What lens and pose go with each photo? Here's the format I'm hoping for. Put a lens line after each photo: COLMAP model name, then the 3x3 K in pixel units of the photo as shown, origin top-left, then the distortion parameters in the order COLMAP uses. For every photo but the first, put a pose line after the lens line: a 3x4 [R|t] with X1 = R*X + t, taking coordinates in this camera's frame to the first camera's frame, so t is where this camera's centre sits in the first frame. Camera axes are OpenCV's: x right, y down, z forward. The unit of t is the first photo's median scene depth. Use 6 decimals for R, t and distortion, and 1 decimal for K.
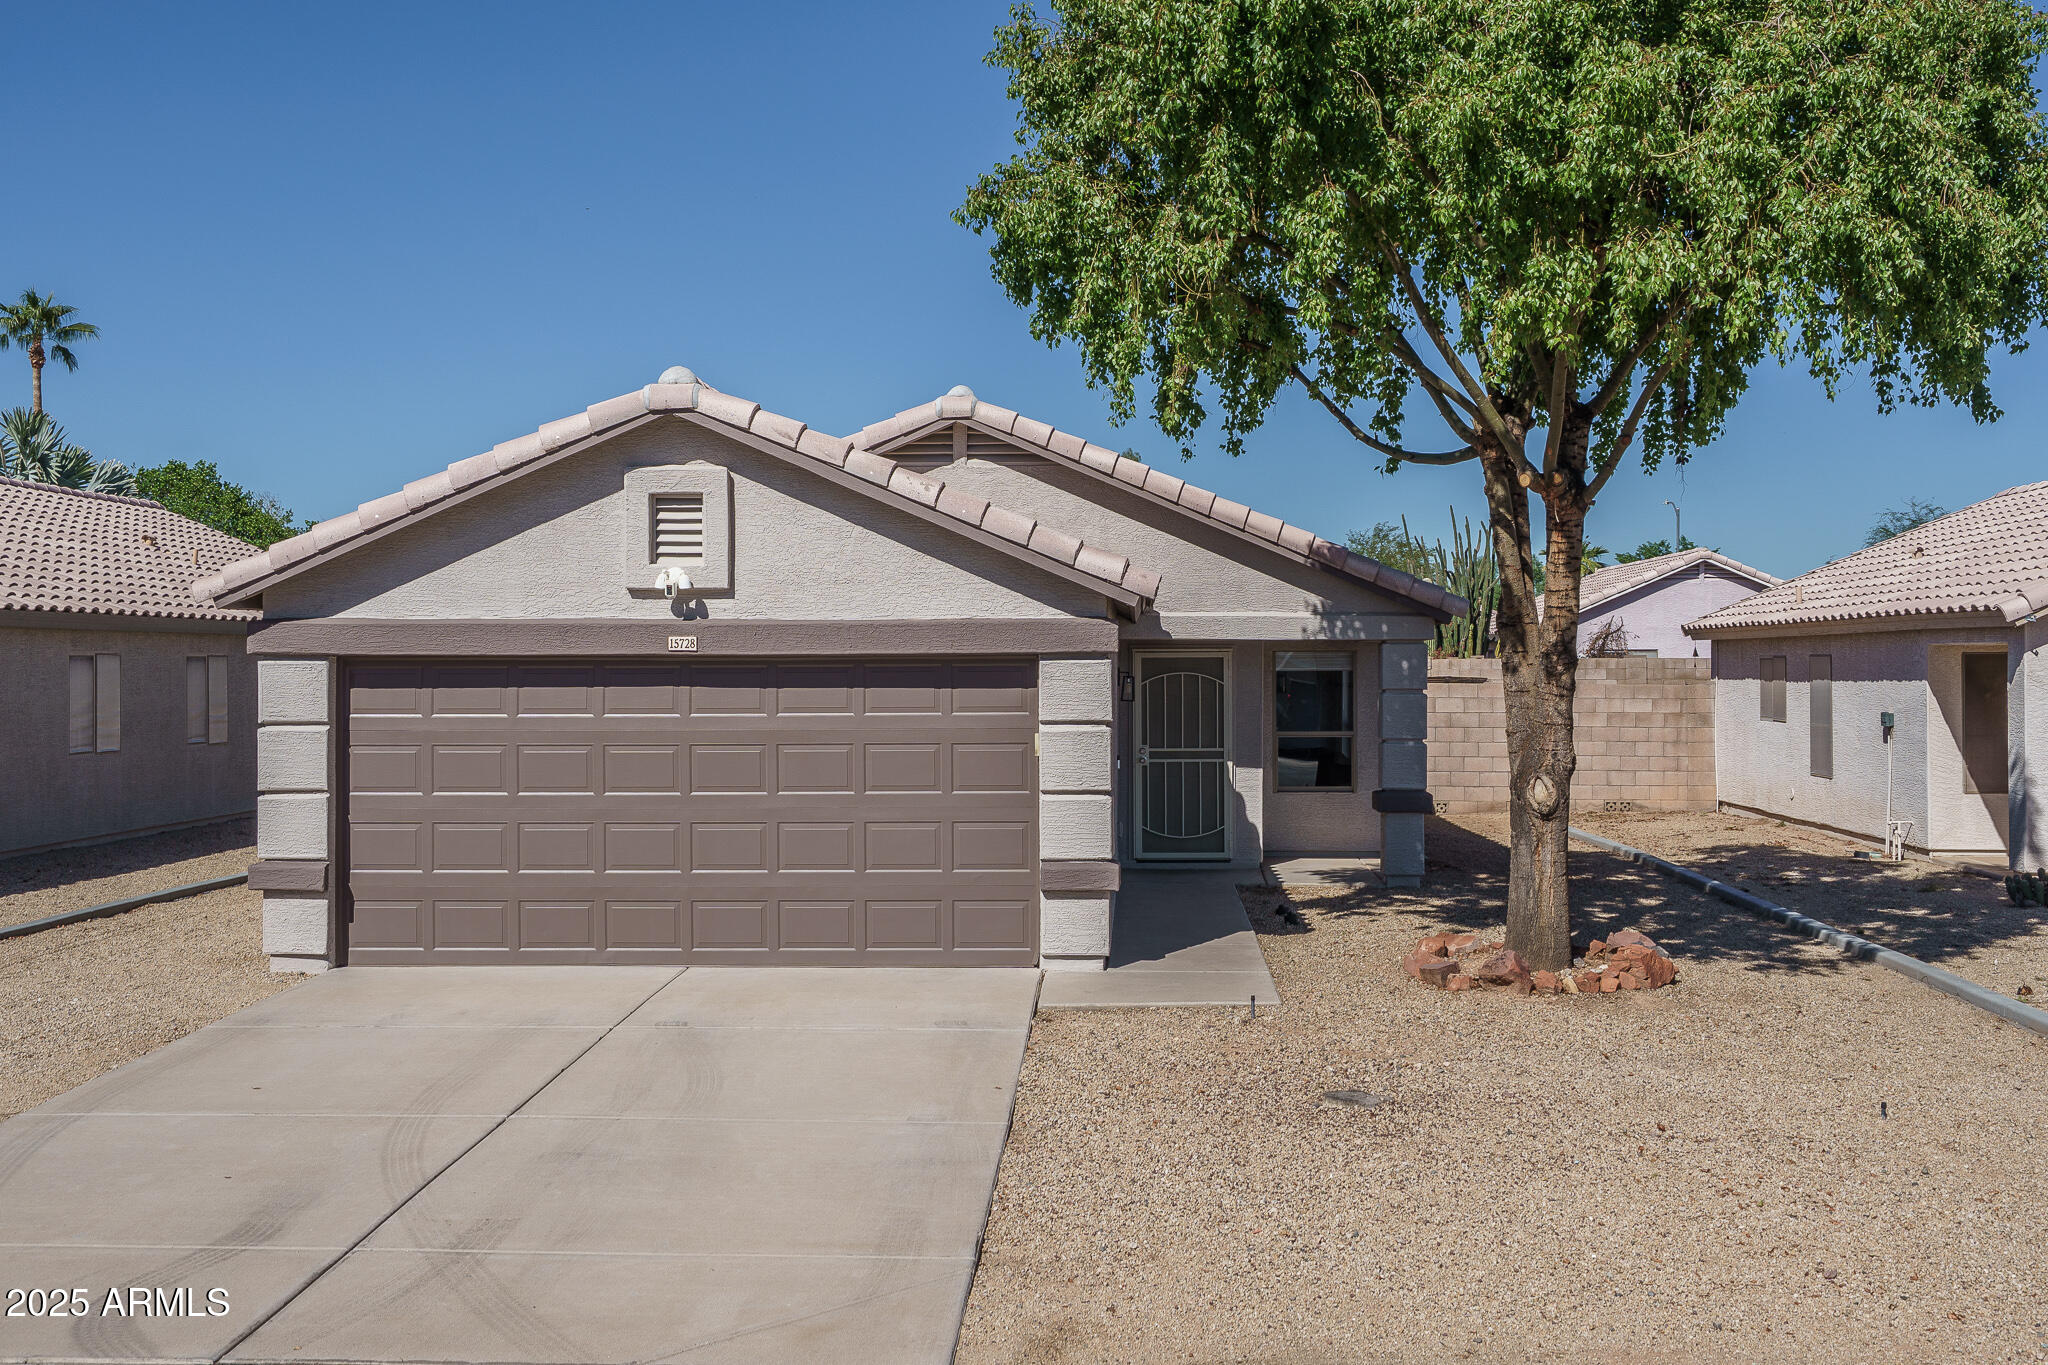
lens RADIAL K [[1911.2, 0, 1024.1], [0, 1911.2, 716.2], [0, 0, 1]] dist [0.002967, -0.003140]
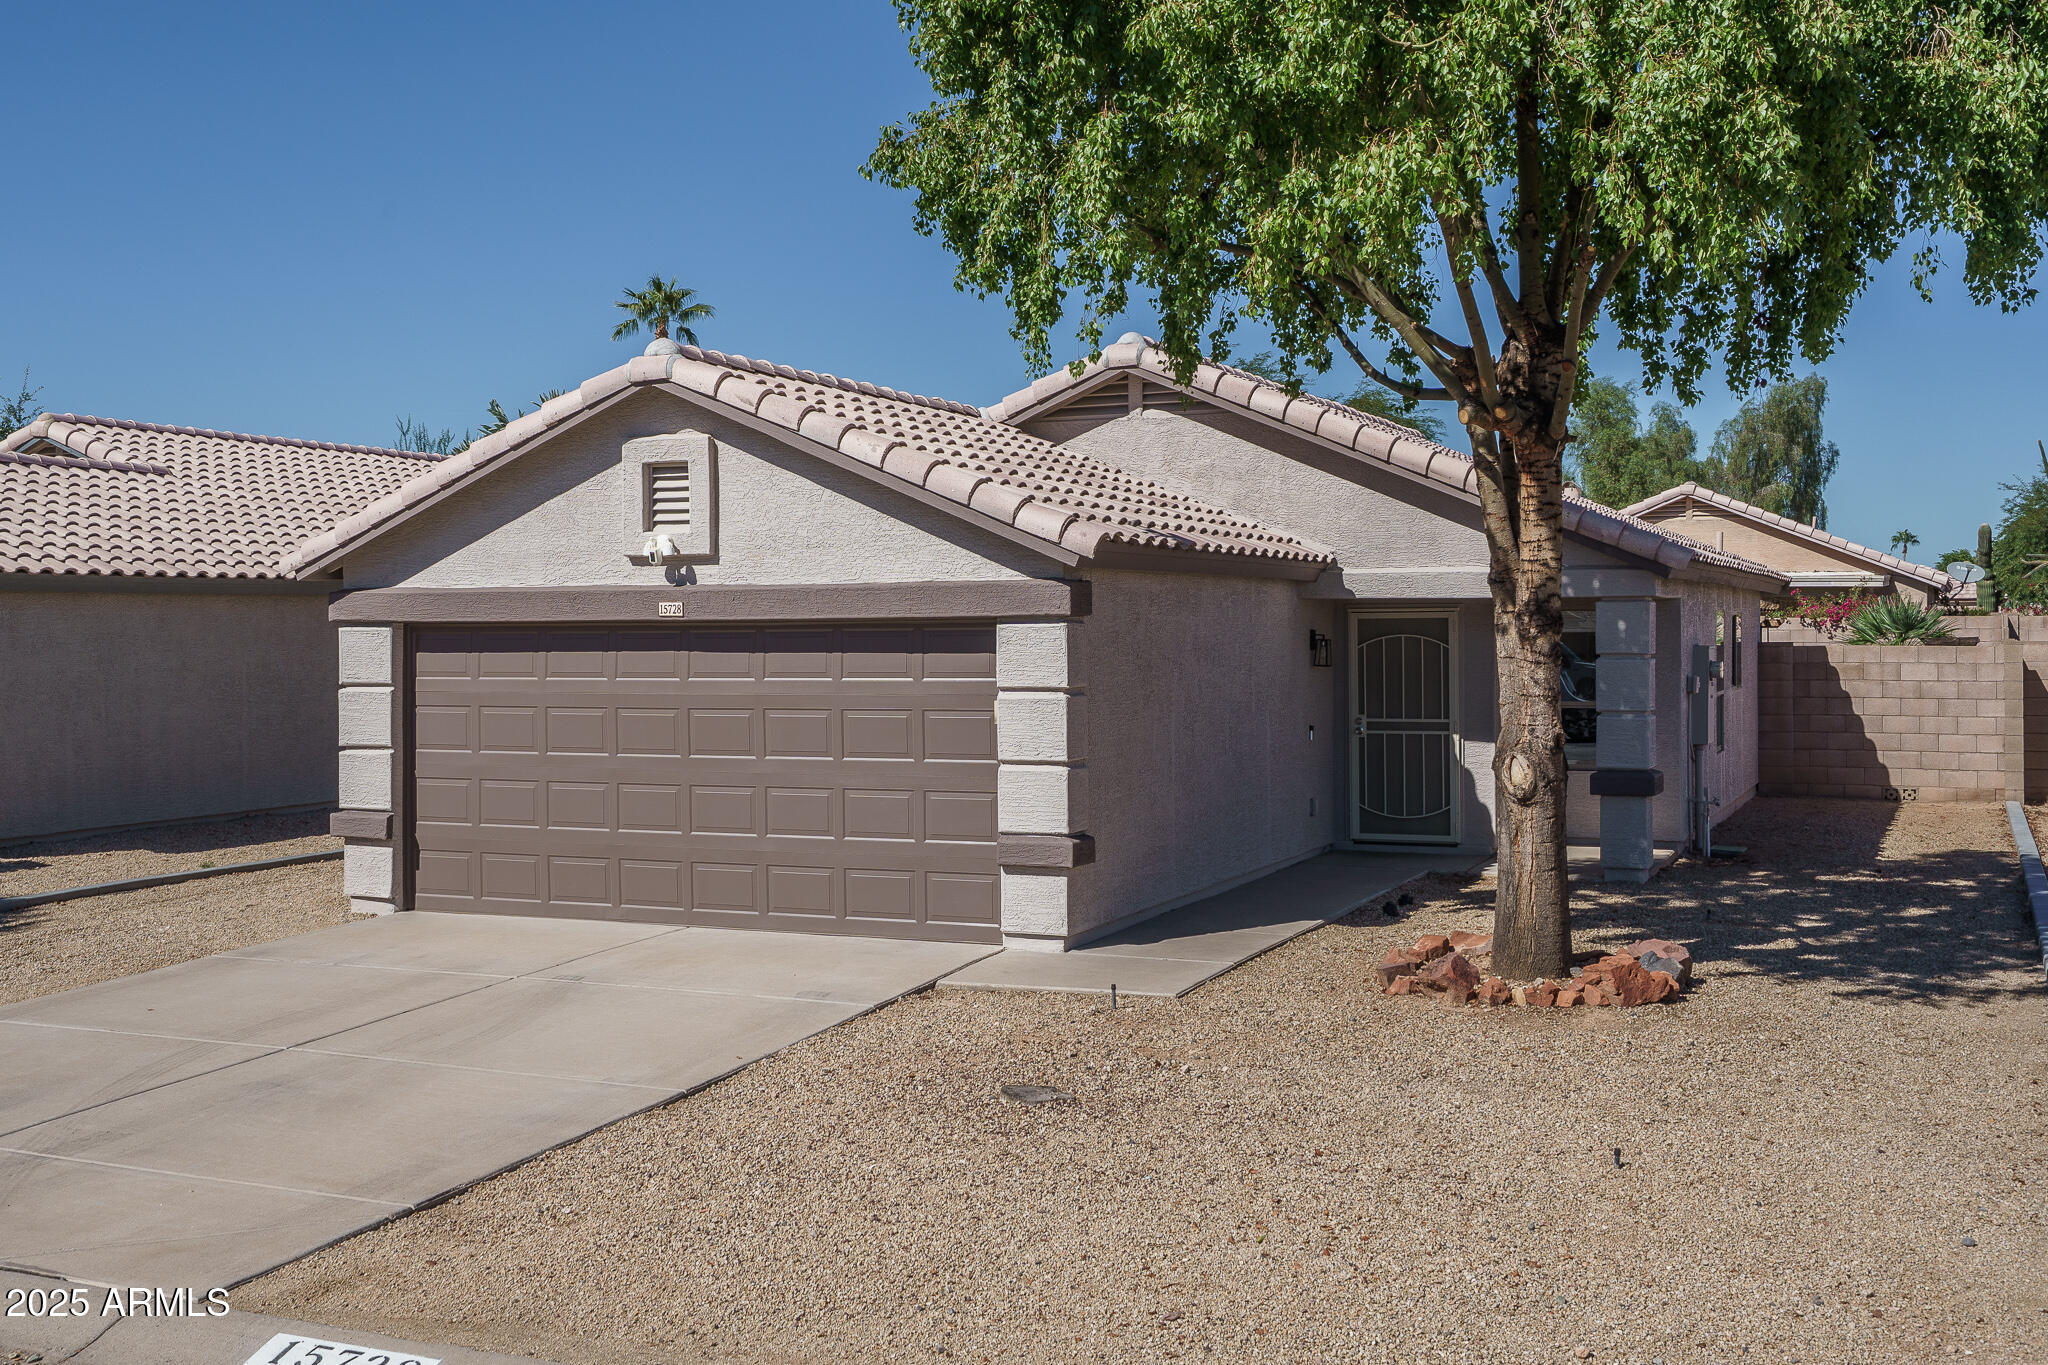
lens RADIAL K [[2049.2, 0, 1024.0], [0, 2049.2, 682.5], [0, 0, 1]] dist [0.000008, 0.006322]
pose [[0.931662, 0.006111, -0.363274, 0.391612], [-0.005559, 0.999981, 0.002565, -0.002719], [0.363283, -0.000370, 0.931679, 0.048698]]
